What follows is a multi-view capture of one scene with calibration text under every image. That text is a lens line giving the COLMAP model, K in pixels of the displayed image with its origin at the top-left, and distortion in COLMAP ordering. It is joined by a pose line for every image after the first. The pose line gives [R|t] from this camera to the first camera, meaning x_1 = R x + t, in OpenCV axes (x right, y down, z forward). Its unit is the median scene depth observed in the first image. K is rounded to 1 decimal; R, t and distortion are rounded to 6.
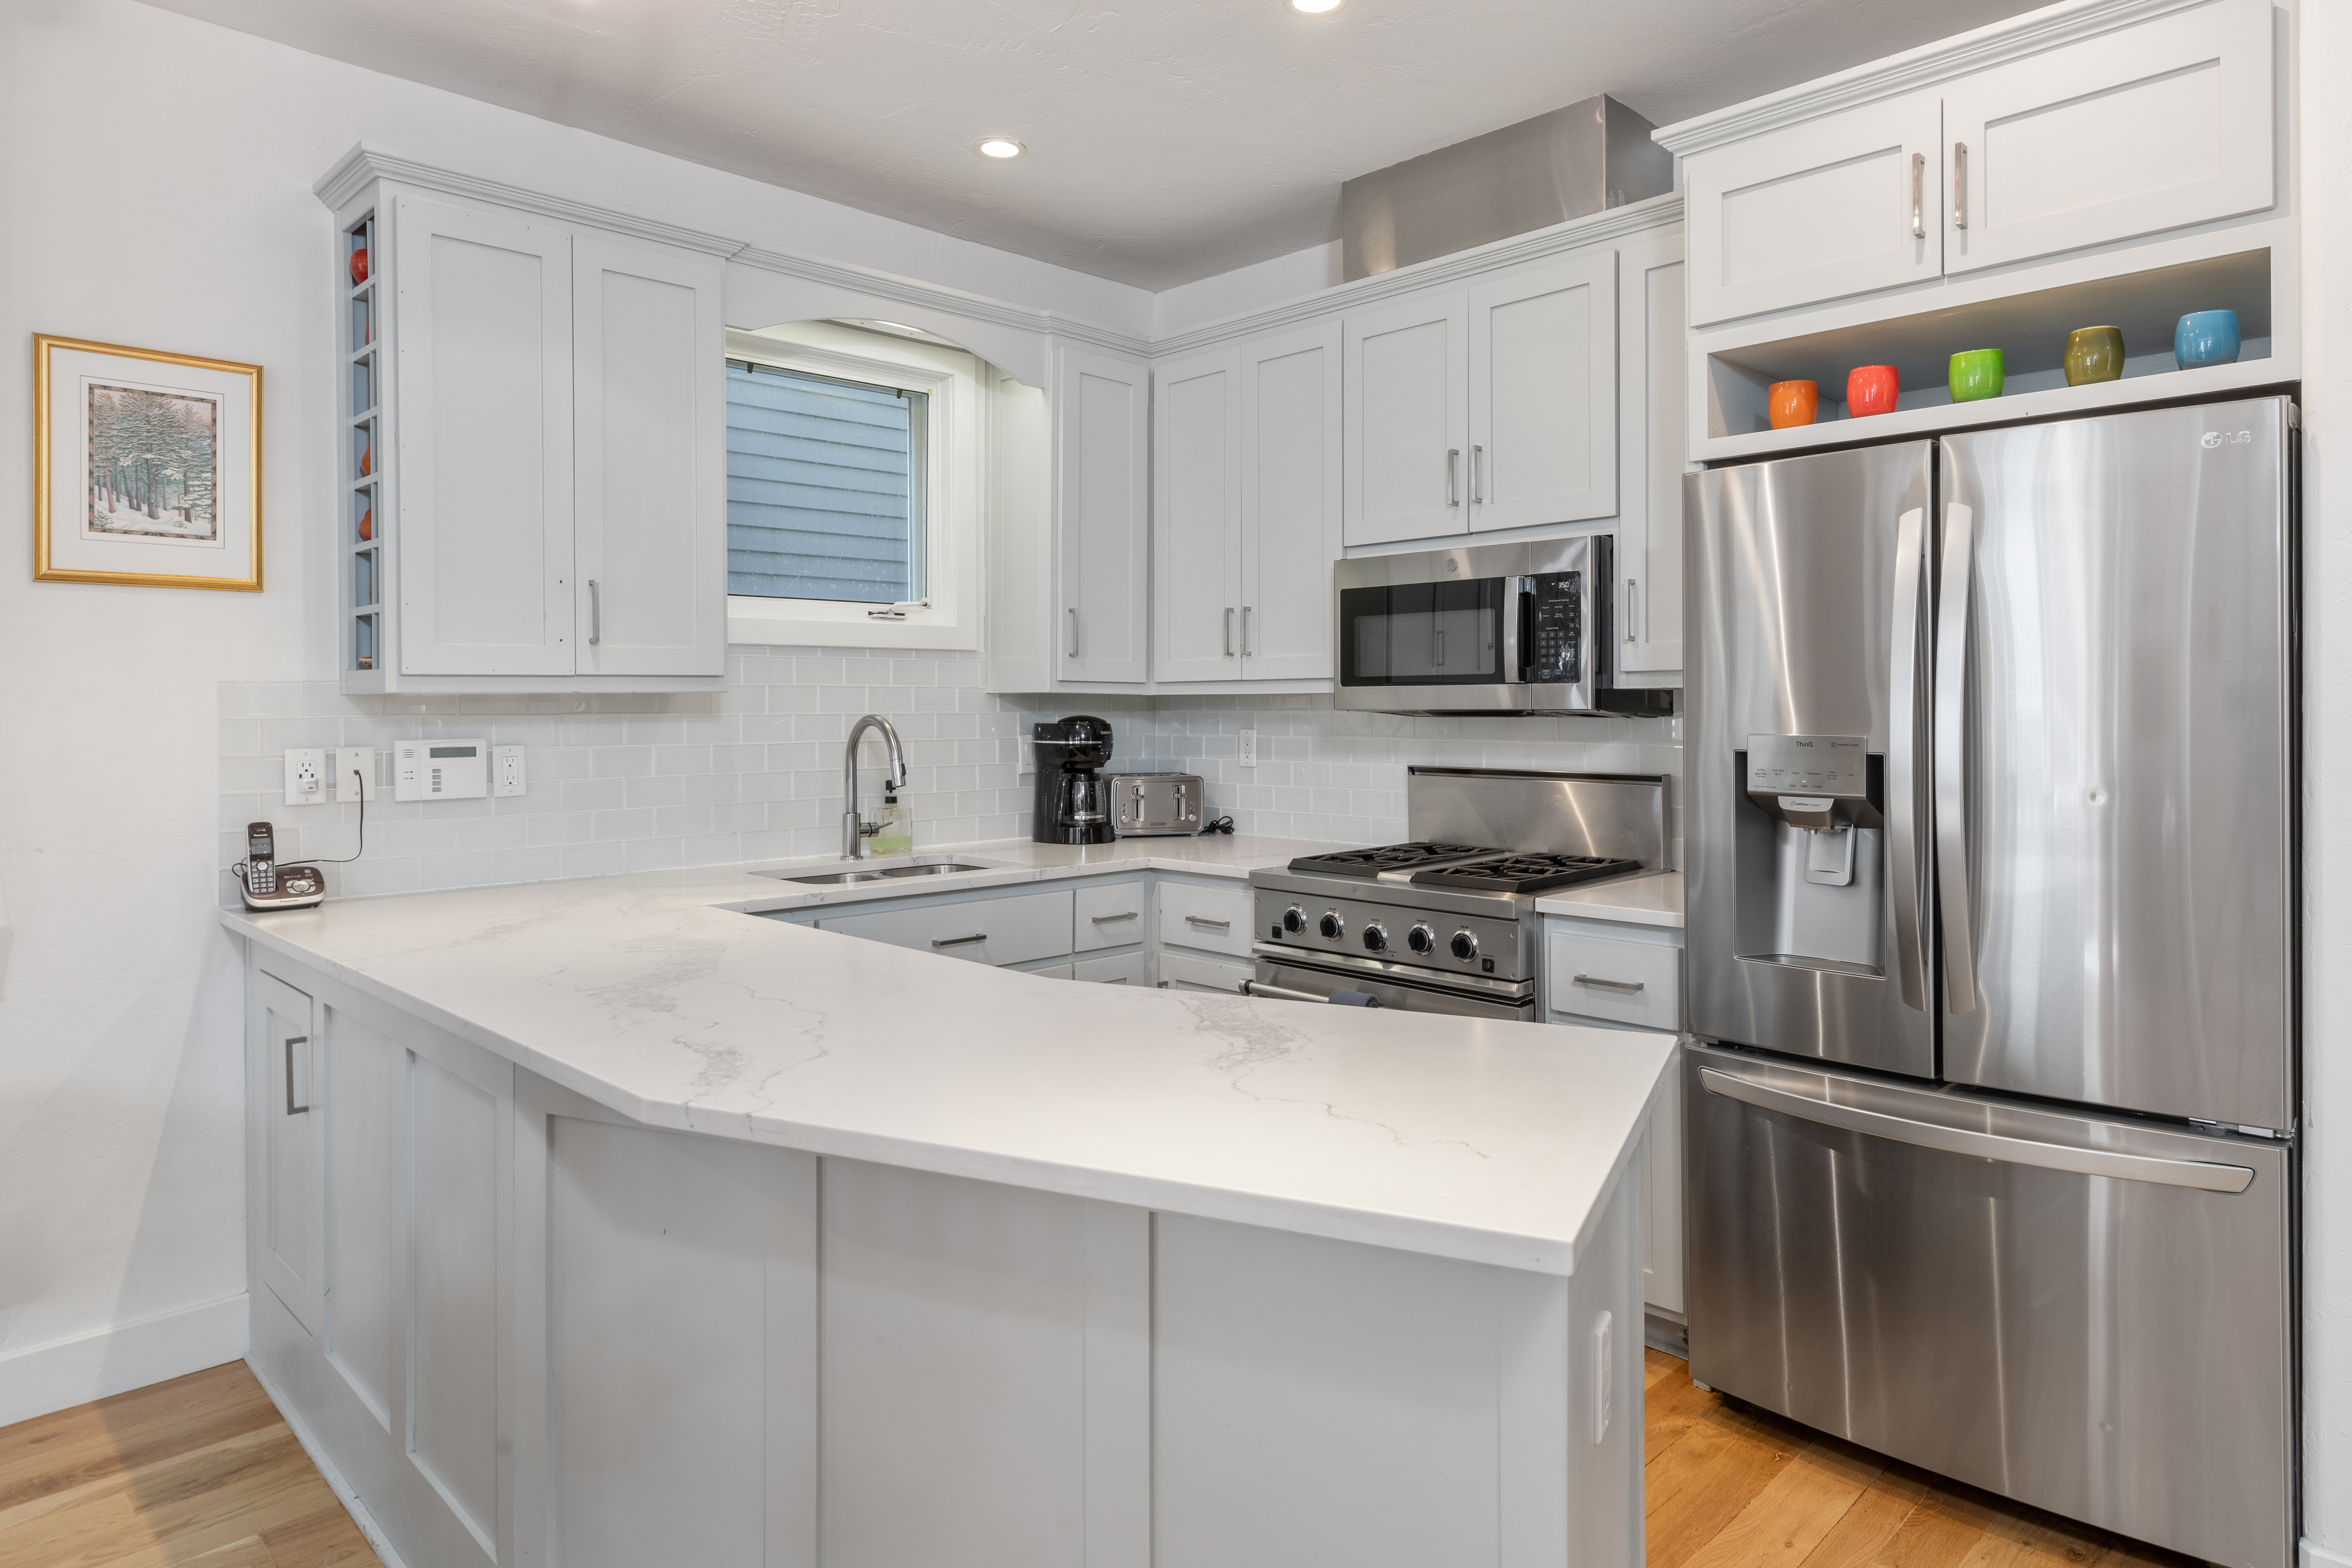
lens RADIAL K [[1388.1, 0, 1217.9], [0, 1388.1, 705.6], [0, 0, 1]] dist [-0.000590, 0.001498]
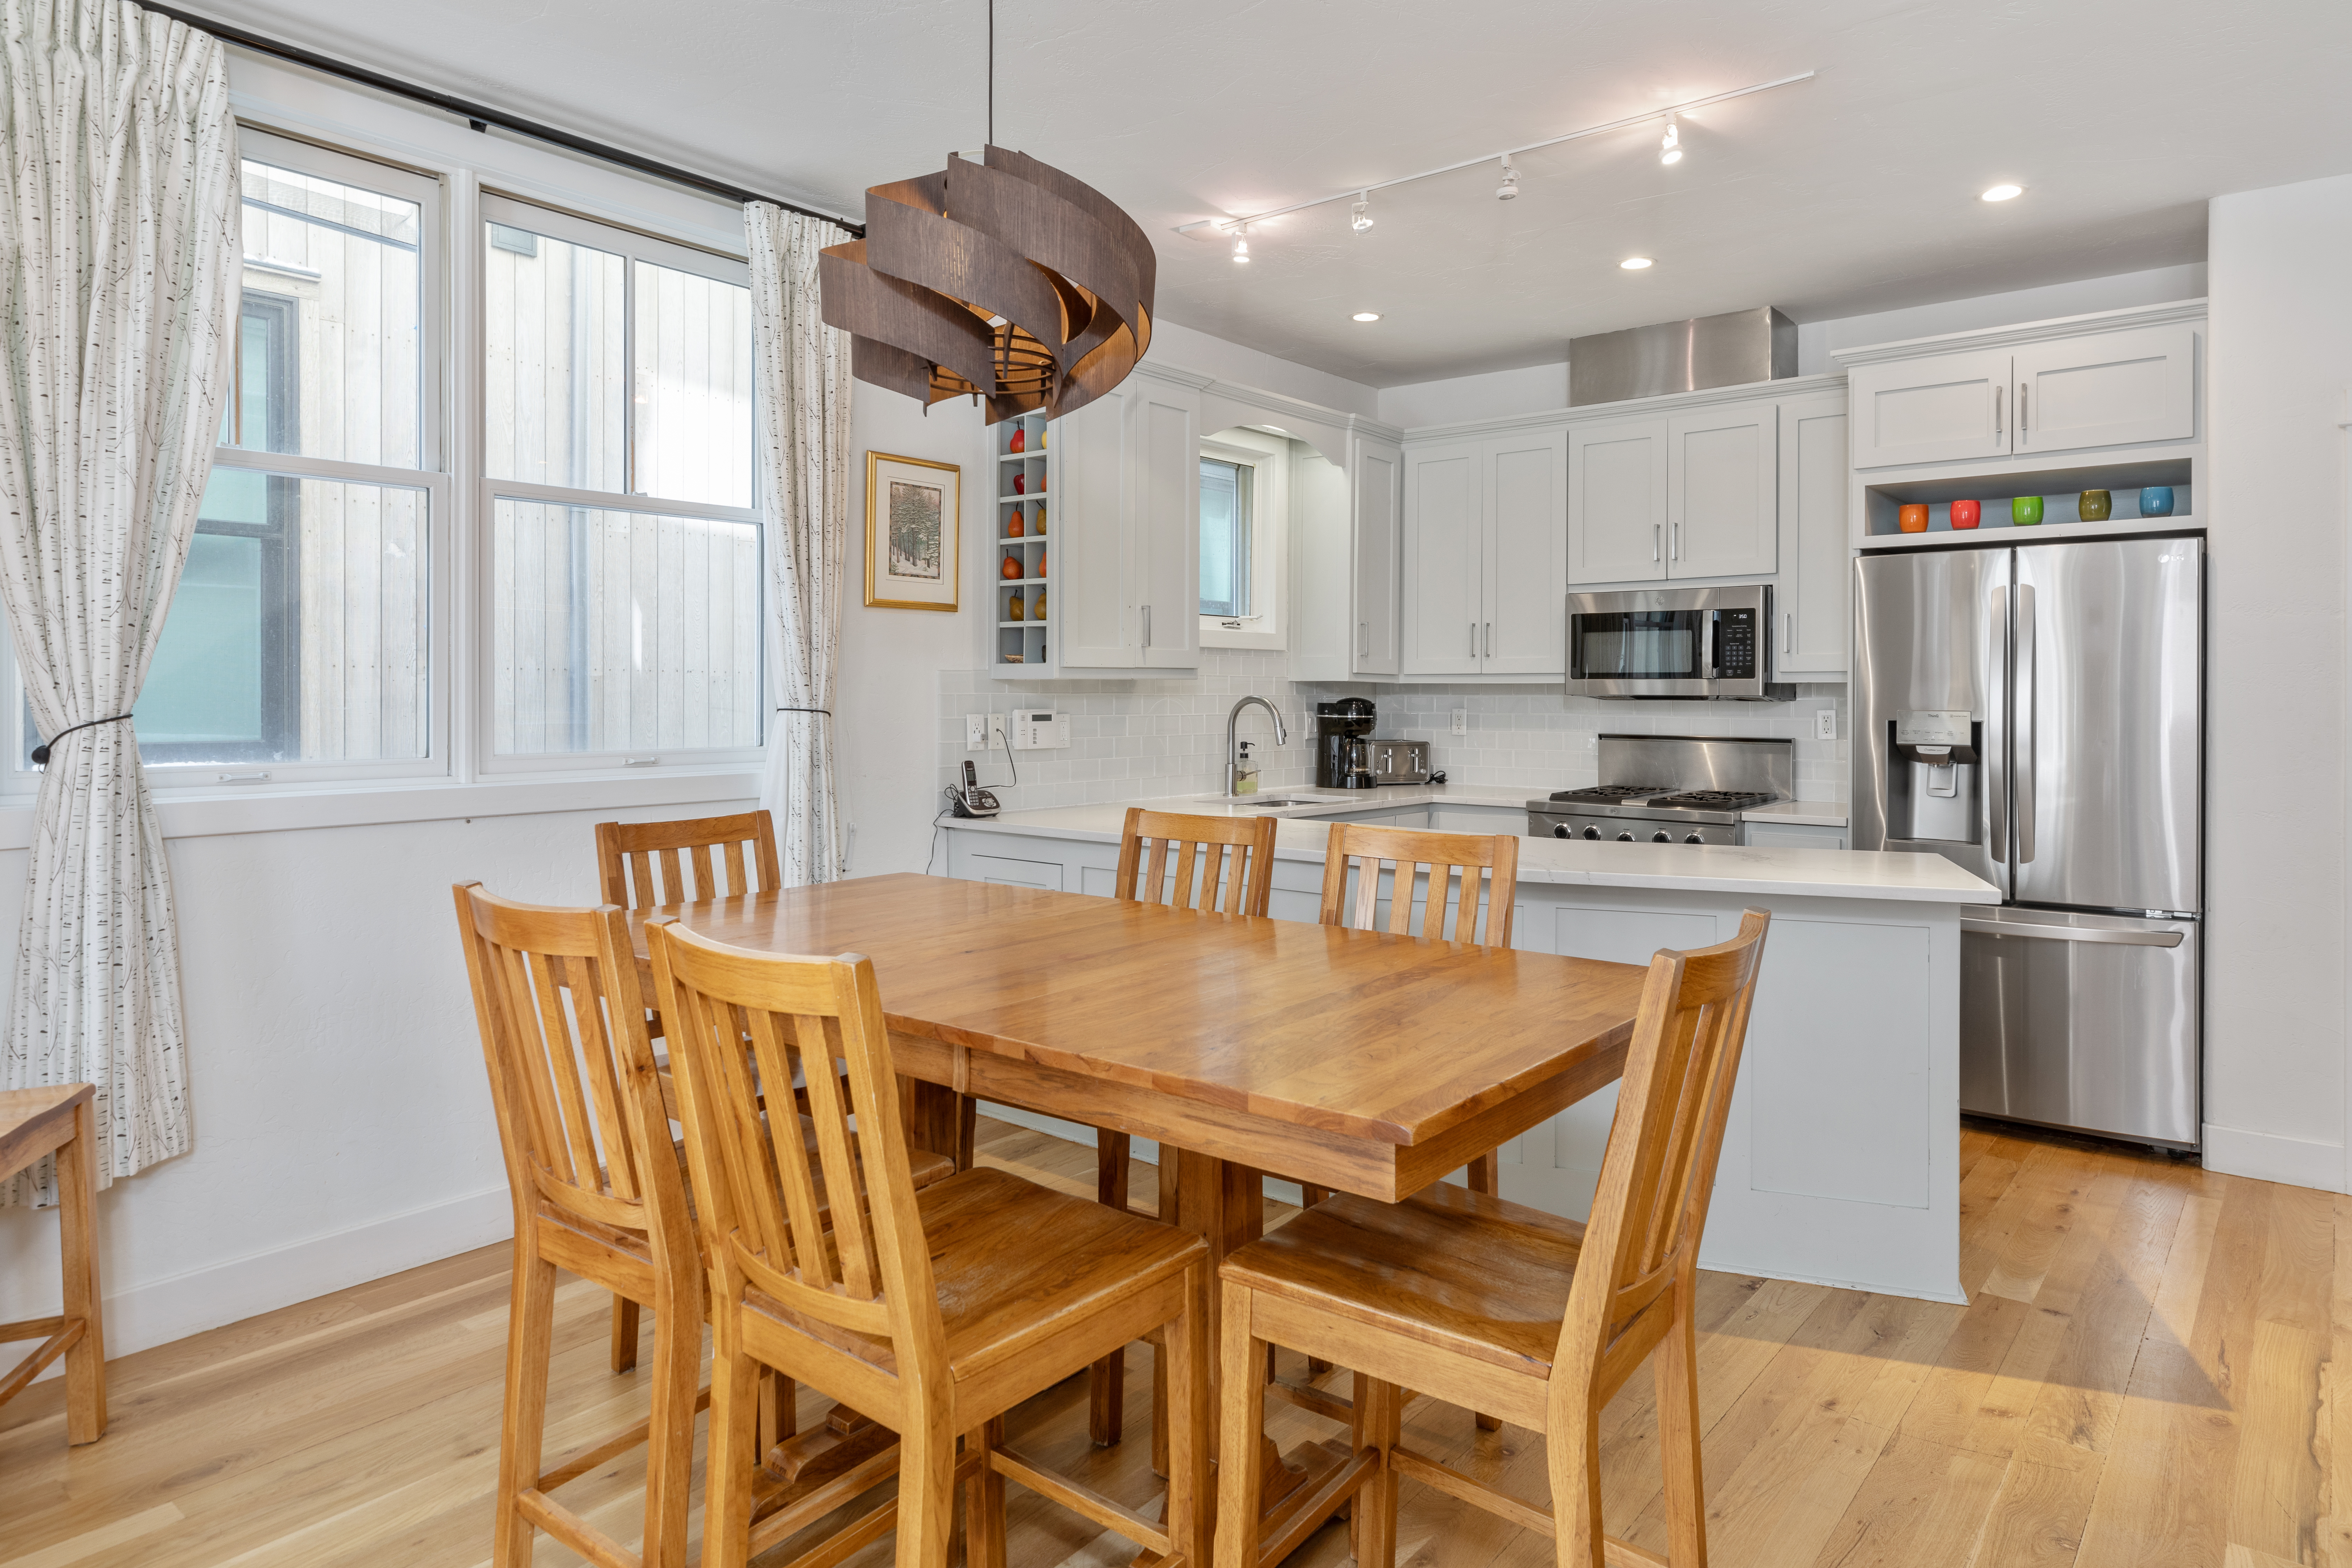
lens RADIAL K [[1389.8, 0, 1206.3], [0, 1389.8, 691.1], [0, 0, 1]] dist [0.004243, 0.000886]
pose [[0.994799, 0.008209, 0.101522, -0.511050], [-0.008151, 0.999966, -0.000983, 0.004235], [-0.101526, 0.000150, 0.994833, -0.504103]]
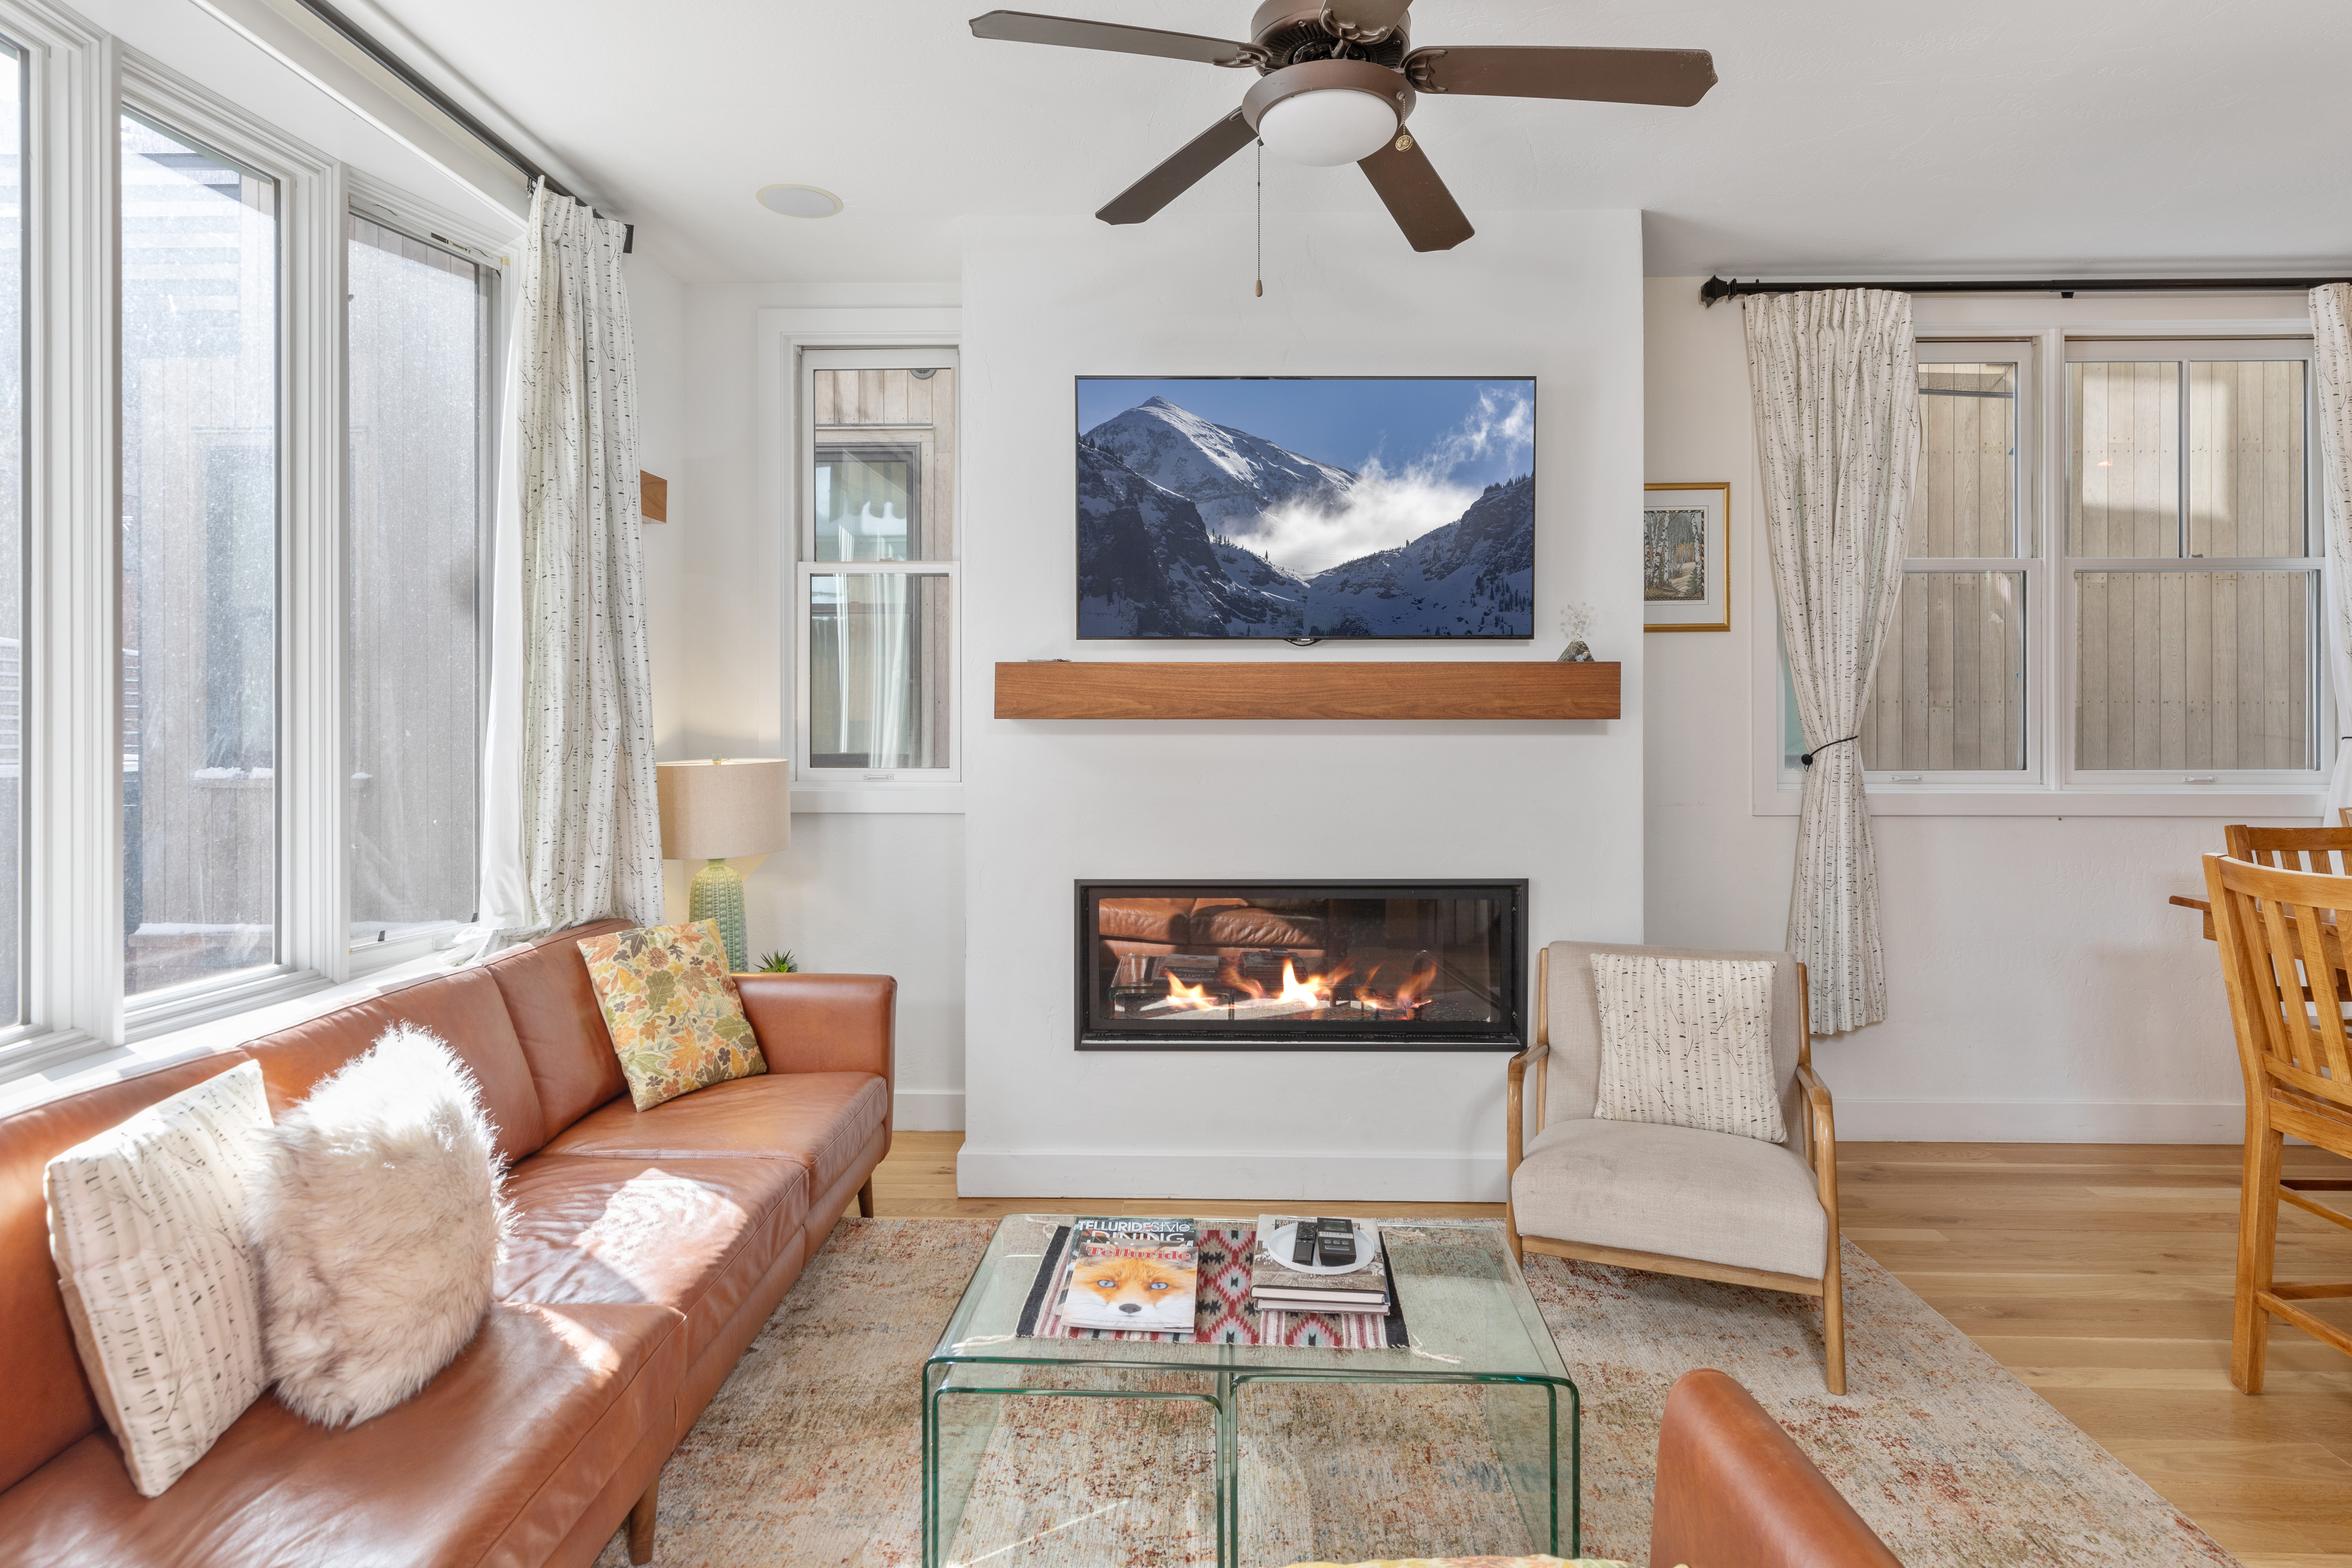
lens RADIAL K [[1235.9, 0, 1178.3], [0, 1235.9, 713.9], [0, 0, 1]] dist [-0.003502, -0.000831]
pose [[0.672667, 0.006123, -0.739920, -0.636100], [-0.006117, 0.999978, 0.002714, 0.002715], [0.739920, 0.002701, 0.672690, -0.879126]]
